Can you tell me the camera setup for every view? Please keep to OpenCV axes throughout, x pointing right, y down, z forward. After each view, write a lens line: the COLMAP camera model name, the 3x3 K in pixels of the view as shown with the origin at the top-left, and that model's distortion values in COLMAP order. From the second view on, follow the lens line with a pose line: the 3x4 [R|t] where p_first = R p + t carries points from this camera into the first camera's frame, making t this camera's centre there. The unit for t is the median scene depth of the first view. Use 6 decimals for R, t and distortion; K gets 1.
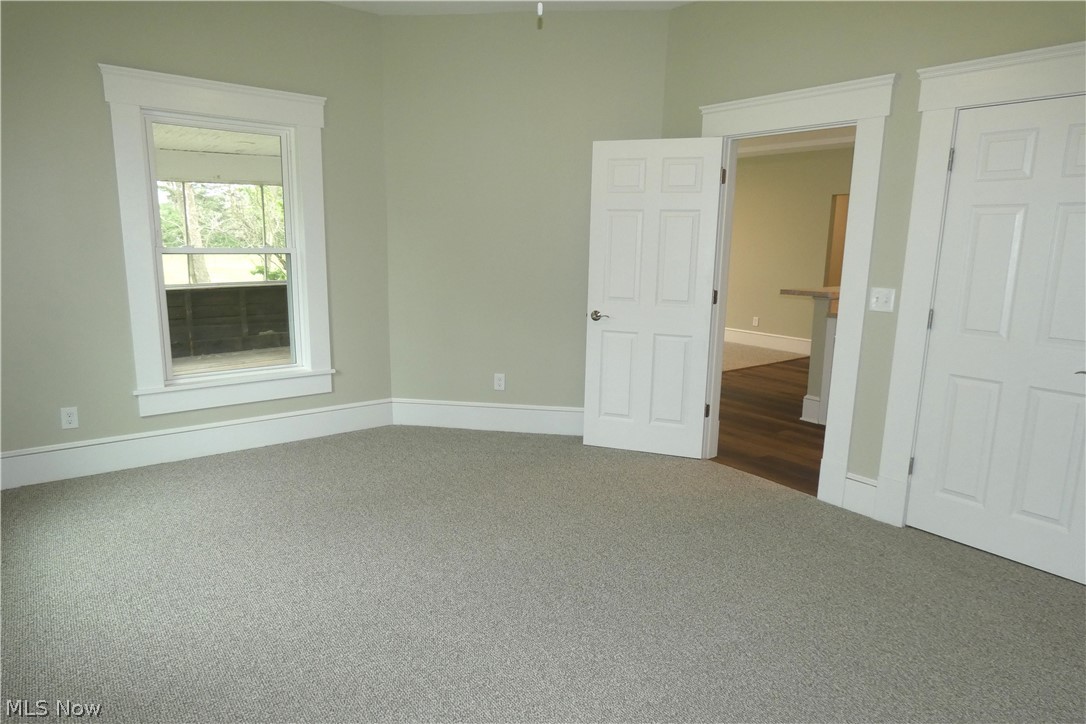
lens RADIAL K [[653.7, 0, 541.5], [0, 653.7, 361.7], [0, 0, 1]] dist [-0.002163, 0.000721]
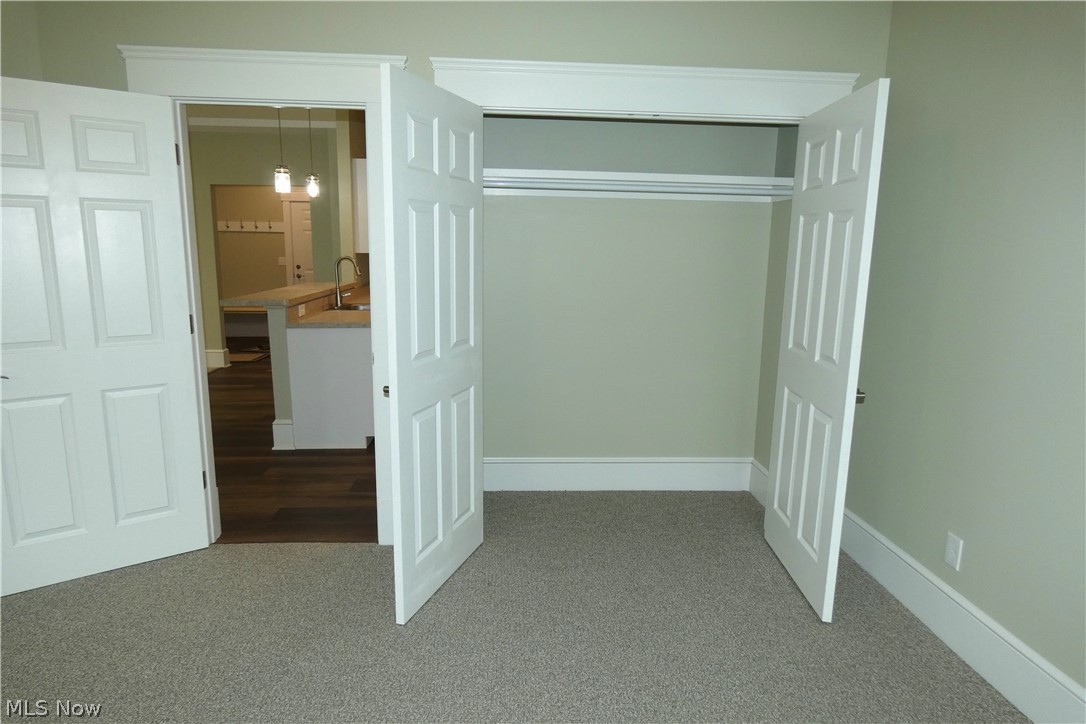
lens RADIAL K [[653.7, 0, 541.5], [0, 653.7, 363.3], [0, 0, 1]] dist [-0.002163, 0.000721]
pose [[0.563894, -0.163504, 0.809500, -0.105752], [0.149890, 0.984188, 0.094375, -0.068406], [-0.812131, 0.068118, 0.579485, 0.282112]]
